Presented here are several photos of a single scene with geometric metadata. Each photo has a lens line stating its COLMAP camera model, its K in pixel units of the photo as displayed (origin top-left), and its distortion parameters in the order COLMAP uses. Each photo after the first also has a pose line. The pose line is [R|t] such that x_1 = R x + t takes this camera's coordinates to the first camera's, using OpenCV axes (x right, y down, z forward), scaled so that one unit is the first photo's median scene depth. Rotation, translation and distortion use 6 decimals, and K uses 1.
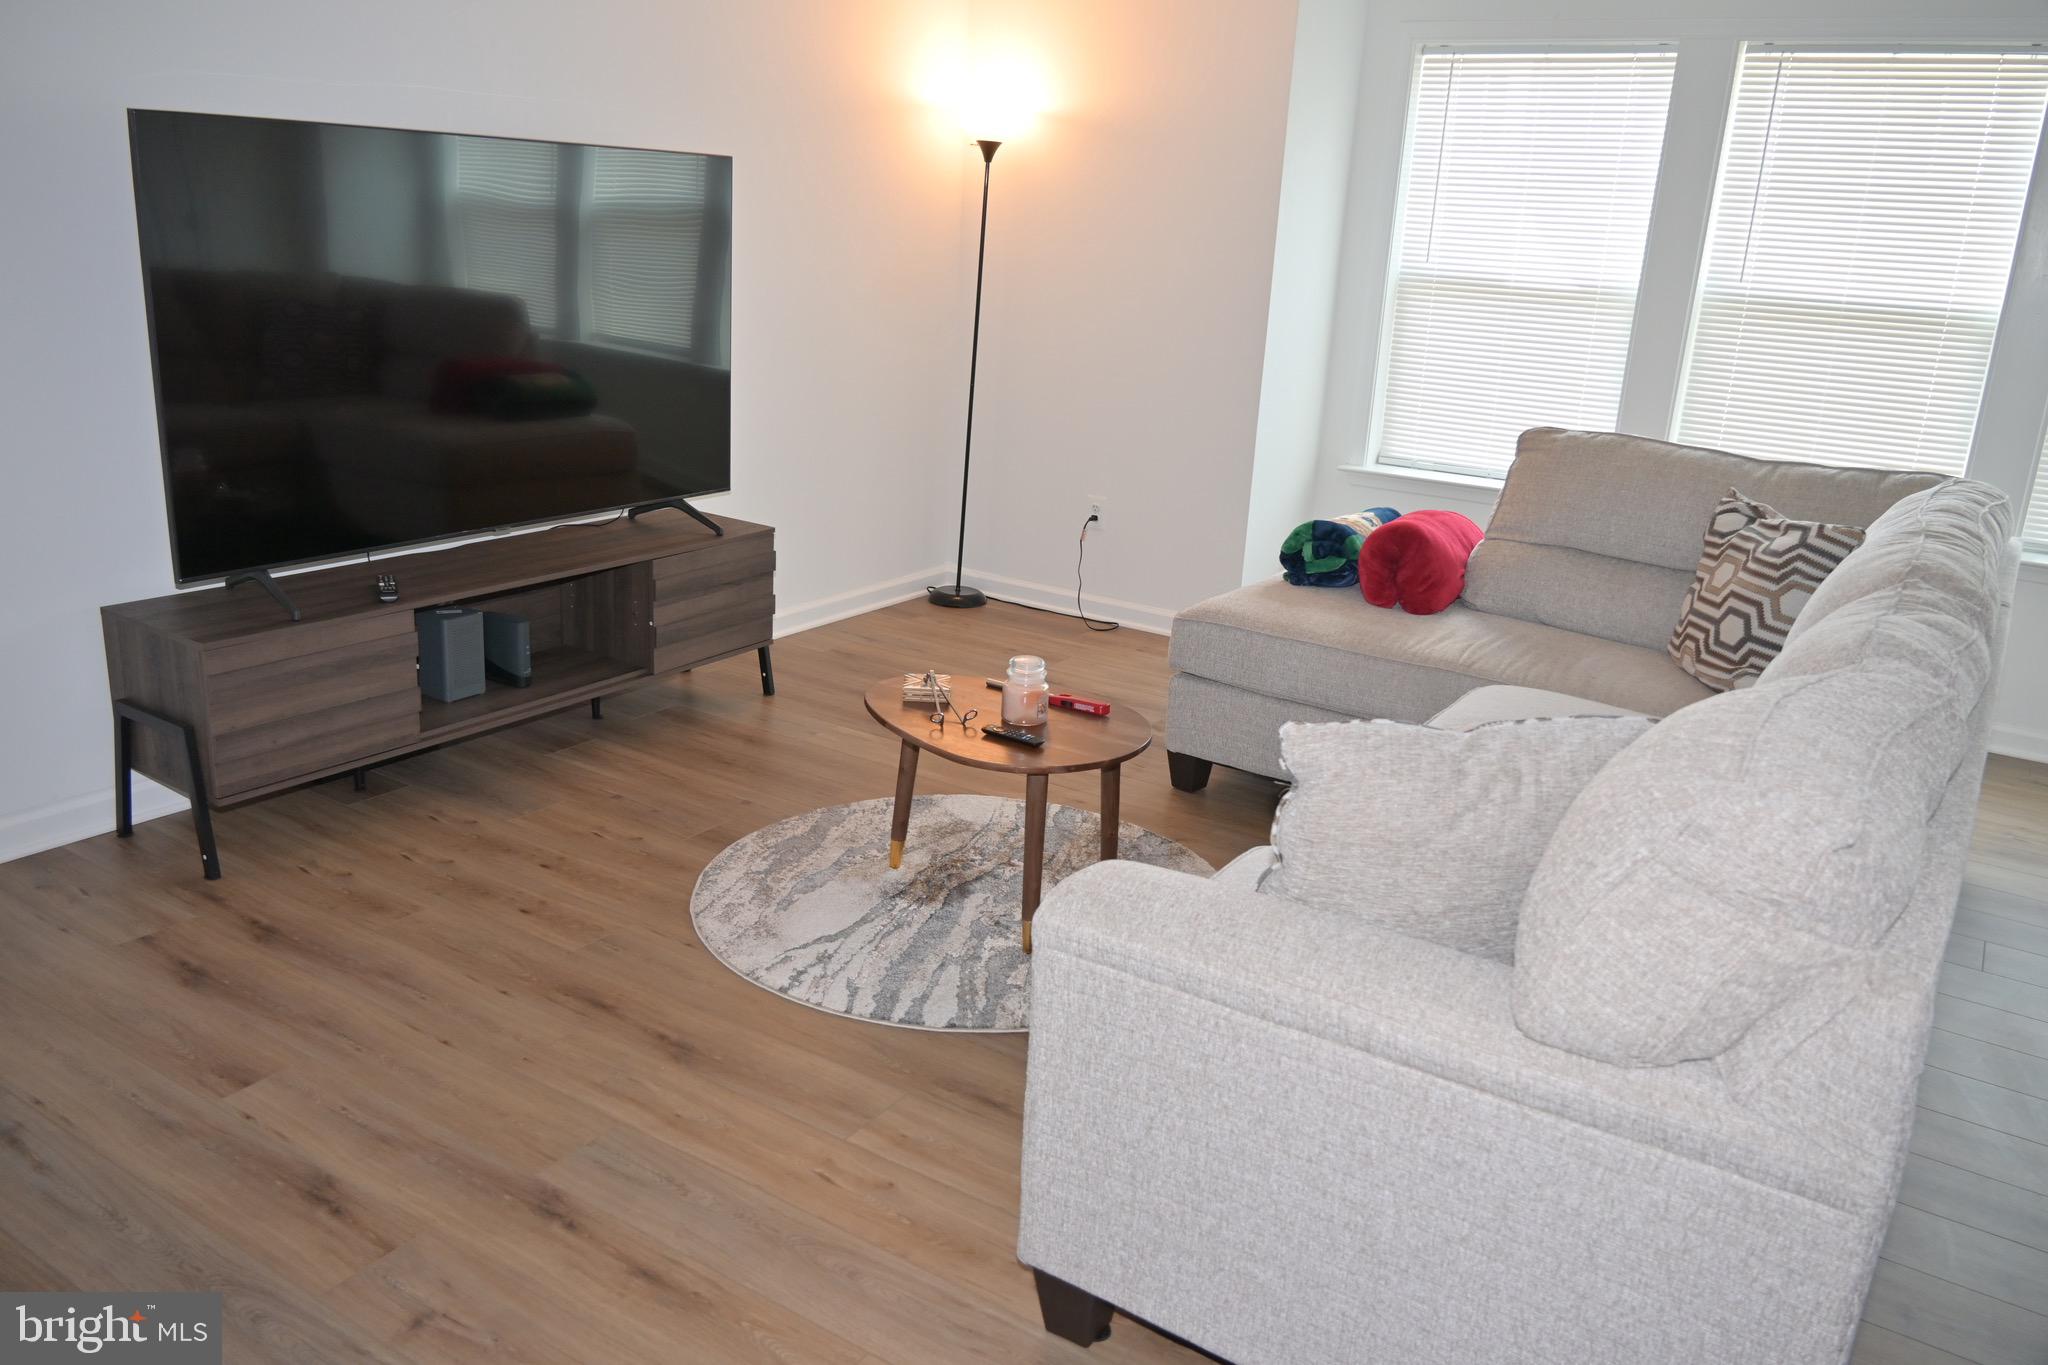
lens RADIAL K [[1539.3, 0, 1027.7], [0, 1539.3, 689.4], [0, 0, 1]] dist [0.003820, -0.001148]
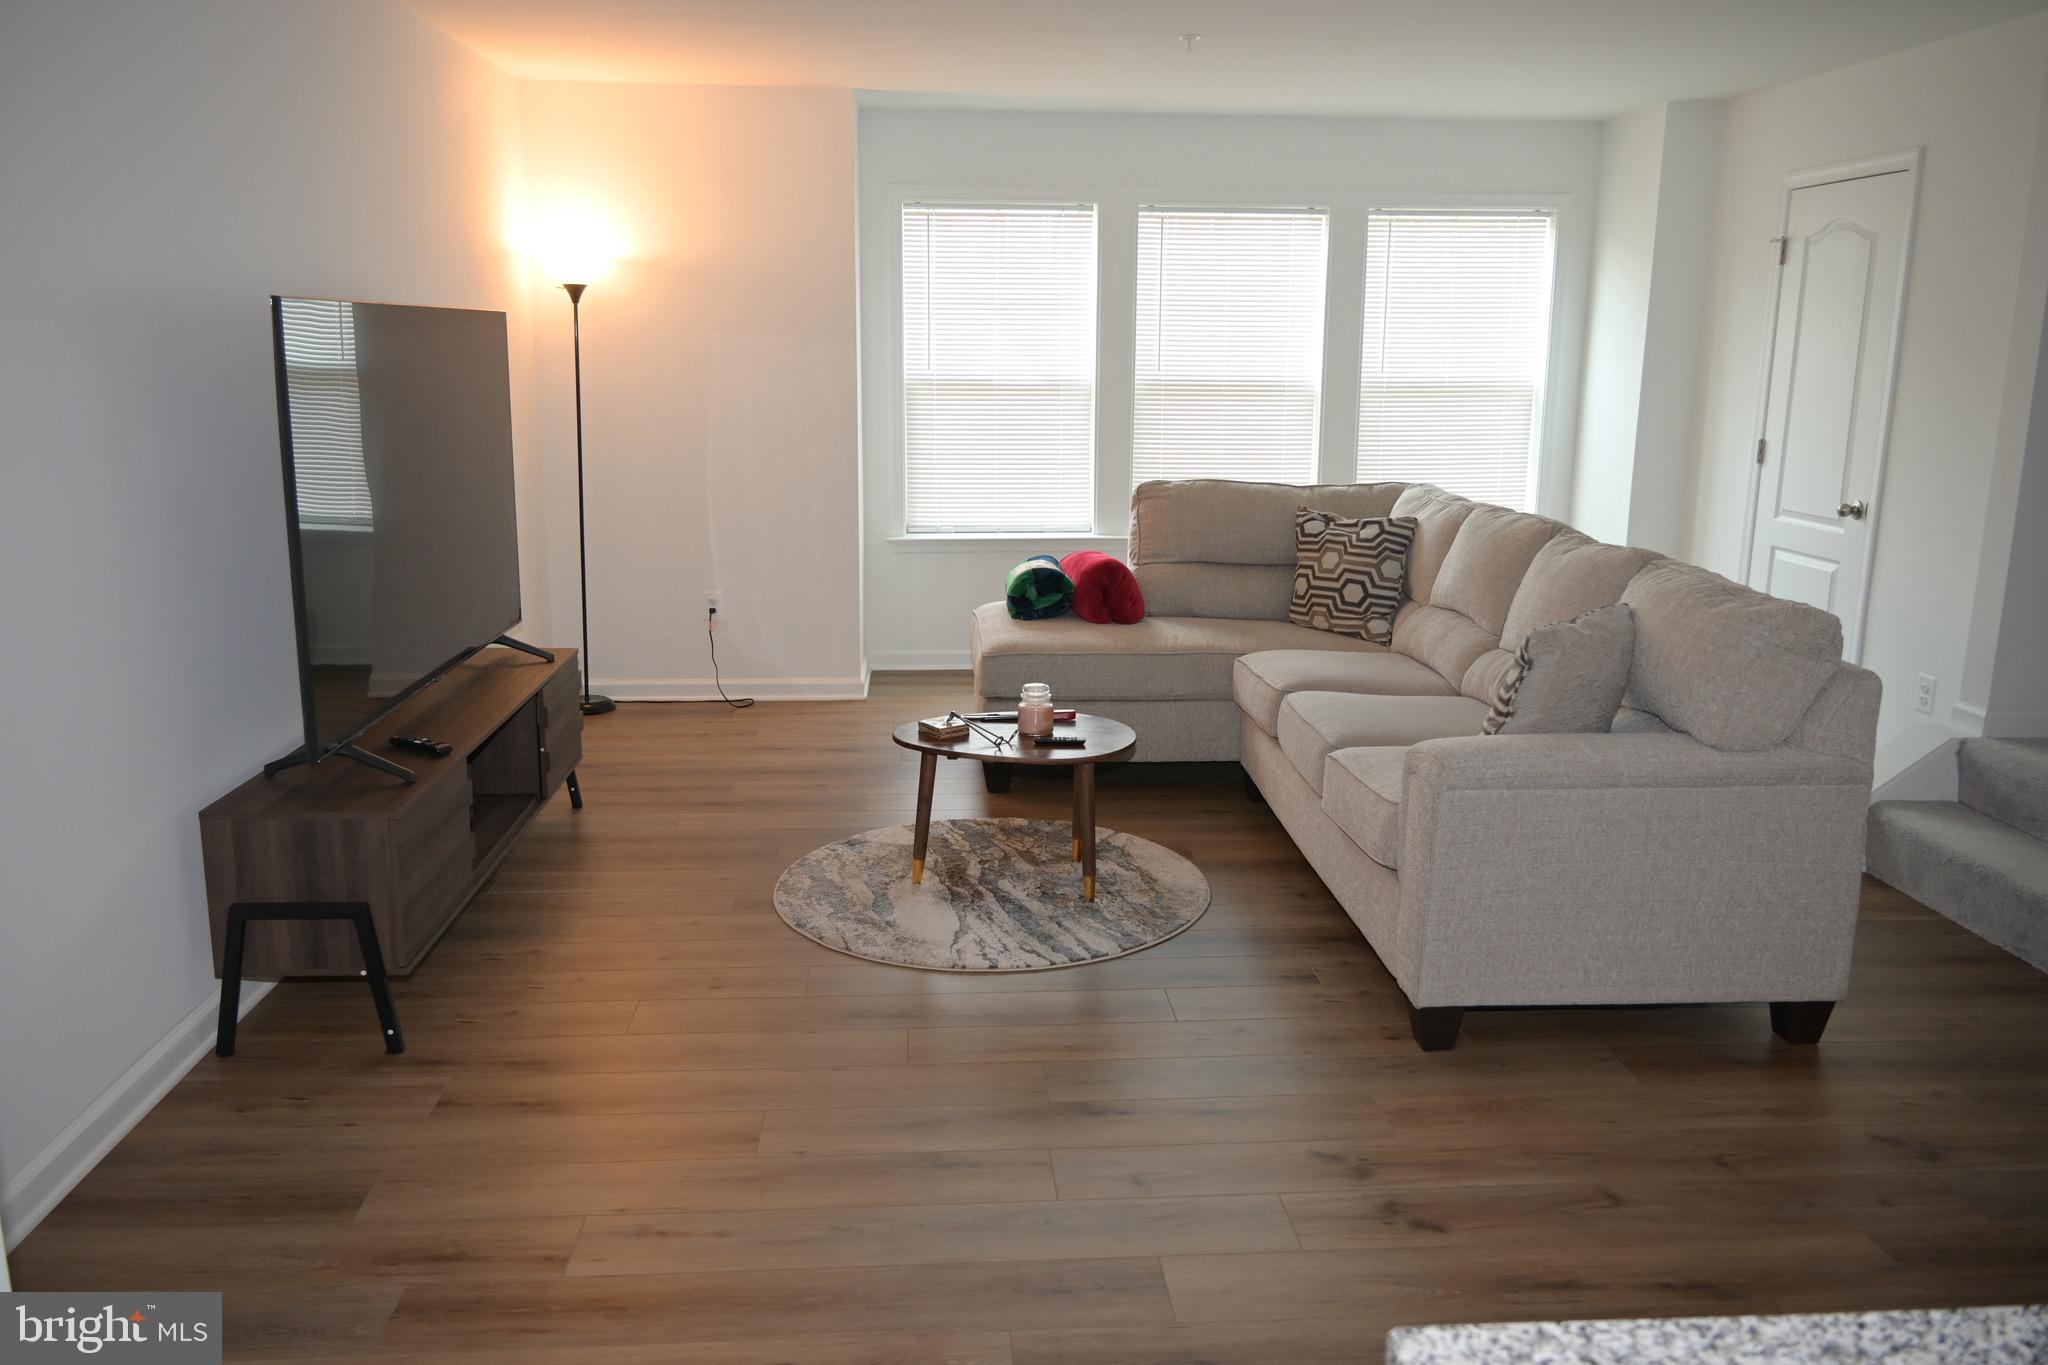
lens RADIAL K [[1539.3, 0, 1025.8], [0, 1539.3, 679.0], [0, 0, 1]] dist [0.003820, -0.001148]
pose [[0.802285, -0.173899, 0.571050, -0.647419], [0.211829, 0.977307, 0.000010, -0.022522], [-0.558092, 0.120957, 0.820916, -0.059260]]
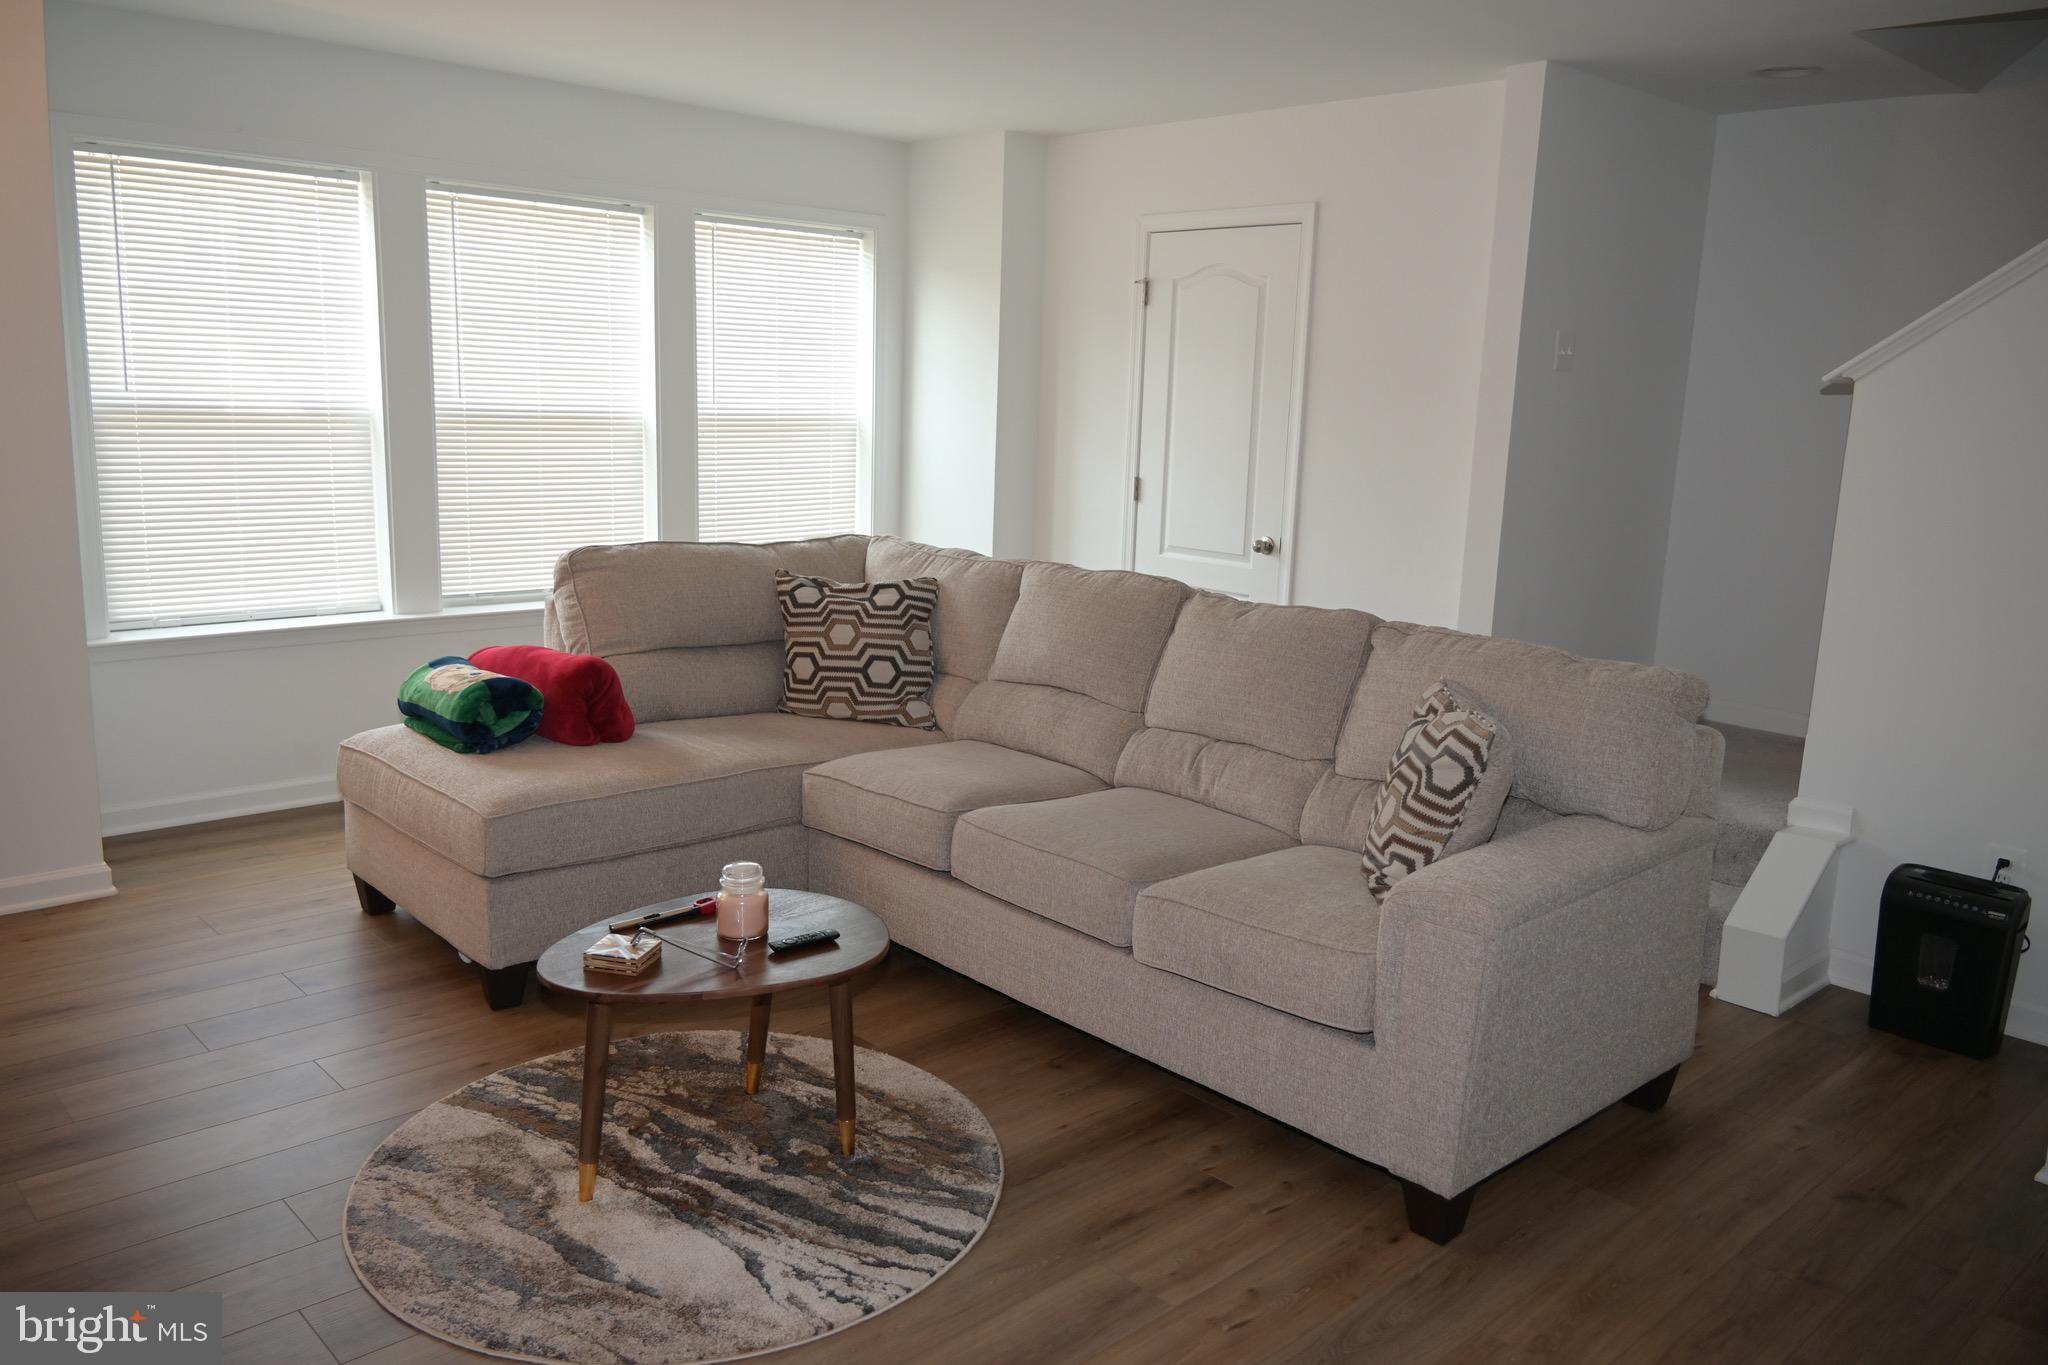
lens RADIAL K [[1539.3, 0, 1023.9], [0, 1539.3, 672.1], [0, 0, 1]] dist [0.003820, -0.001148]
pose [[0.250464, -0.222006, 0.942327, -0.673529], [0.268135, 0.951183, 0.152824, -0.189533], [-0.930253, 0.214394, 0.297765, 0.476396]]
